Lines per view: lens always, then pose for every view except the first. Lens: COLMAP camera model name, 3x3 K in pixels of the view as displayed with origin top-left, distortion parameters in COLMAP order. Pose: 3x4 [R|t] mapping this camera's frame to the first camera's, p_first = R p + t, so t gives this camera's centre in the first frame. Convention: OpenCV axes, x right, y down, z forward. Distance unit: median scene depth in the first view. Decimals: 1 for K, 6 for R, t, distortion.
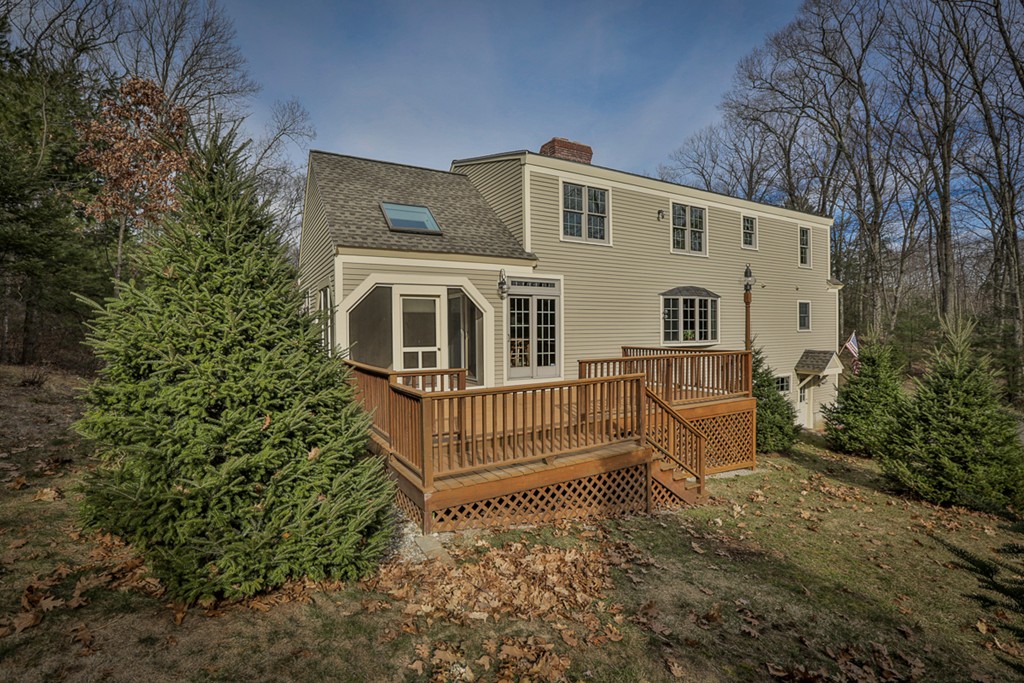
lens RADIAL K [[474.5, 0, 511.8], [0, 474.5, 340.5], [0, 0, 1]] dist [-0.035579, 0.000847]
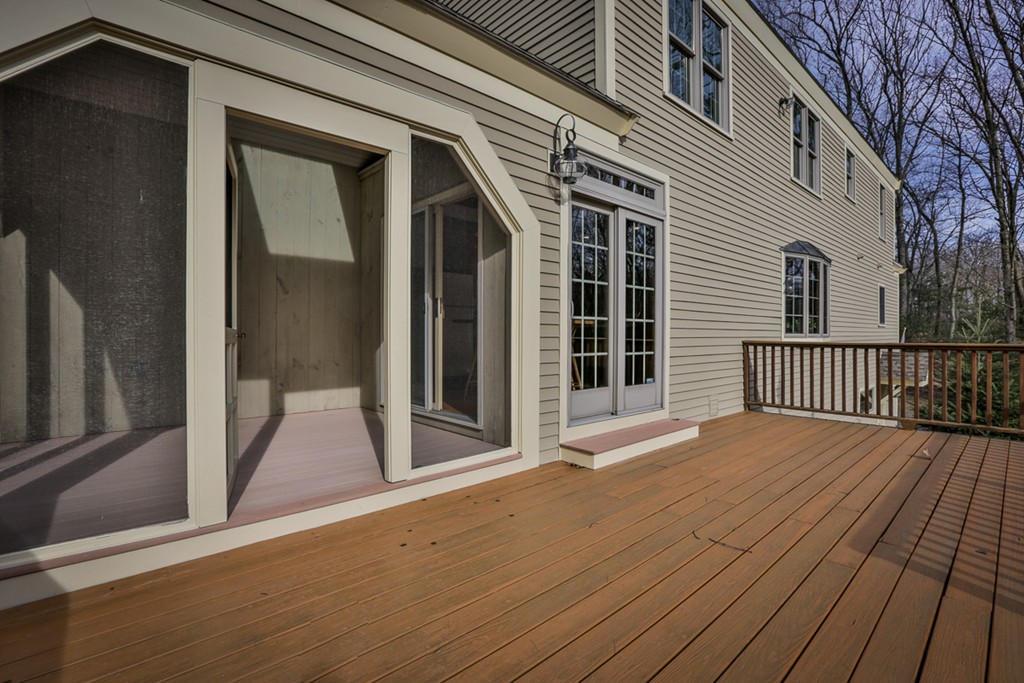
lens RADIAL K [[474.5, 0, 514.7], [0, 474.5, 338.3], [0, 0, 1]] dist [-0.035579, 0.000847]
pose [[0.979154, 0.010341, 0.202857, -0.118836], [-0.006957, 0.999825, -0.017389, 0.021798], [-0.203001, 0.015615, 0.979054, 0.626014]]
